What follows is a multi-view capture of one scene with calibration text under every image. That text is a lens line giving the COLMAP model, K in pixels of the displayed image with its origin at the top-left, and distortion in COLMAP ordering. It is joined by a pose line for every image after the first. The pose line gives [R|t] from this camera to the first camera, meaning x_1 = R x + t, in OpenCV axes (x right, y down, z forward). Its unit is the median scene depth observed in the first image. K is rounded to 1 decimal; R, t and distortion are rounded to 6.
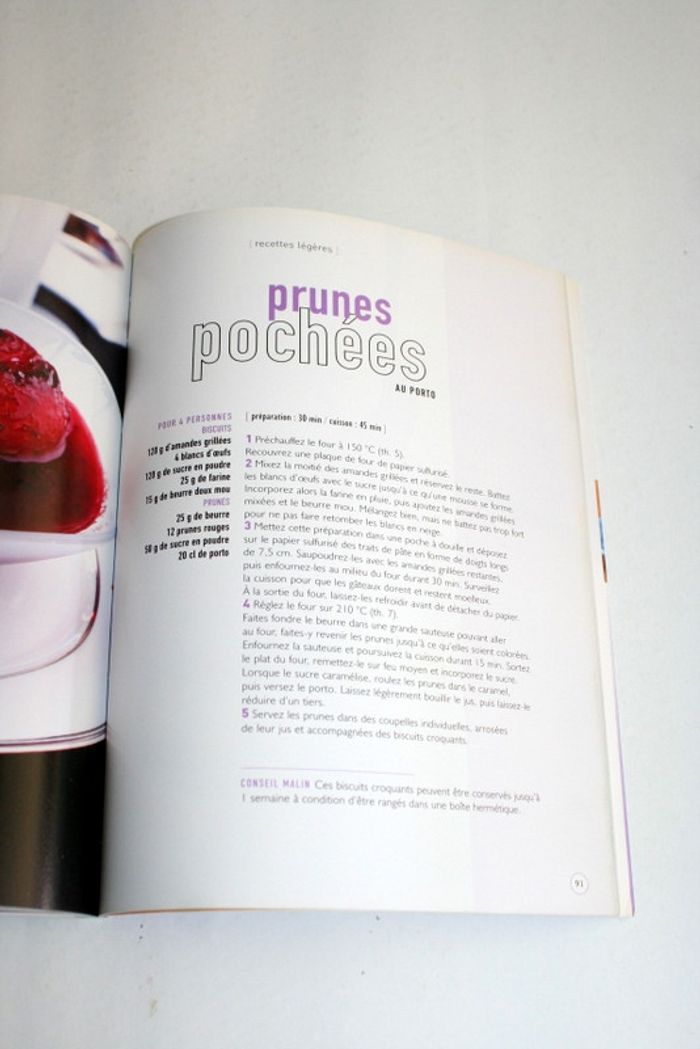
lens RADIAL K [[1310.2, 0, 350.0], [0, 1310.2, 524.5], [0, 0, 1]] dist [0.003812, -0.031268]
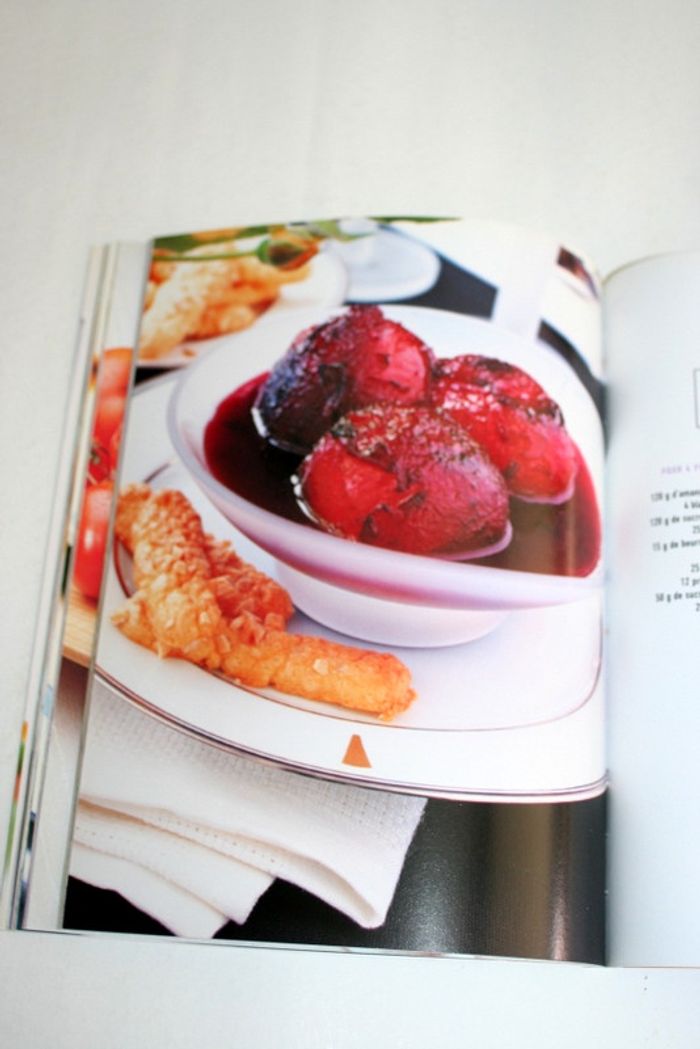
lens RADIAL K [[1310.2, 0, 350.0], [0, 1310.2, 524.5], [0, 0, 1]] dist [0.003812, -0.031268]
pose [[0.997137, 0.051690, 0.055191, -0.436836], [-0.053019, 0.998331, 0.022905, -0.045713], [-0.053915, -0.025765, 0.998213, 0.027471]]
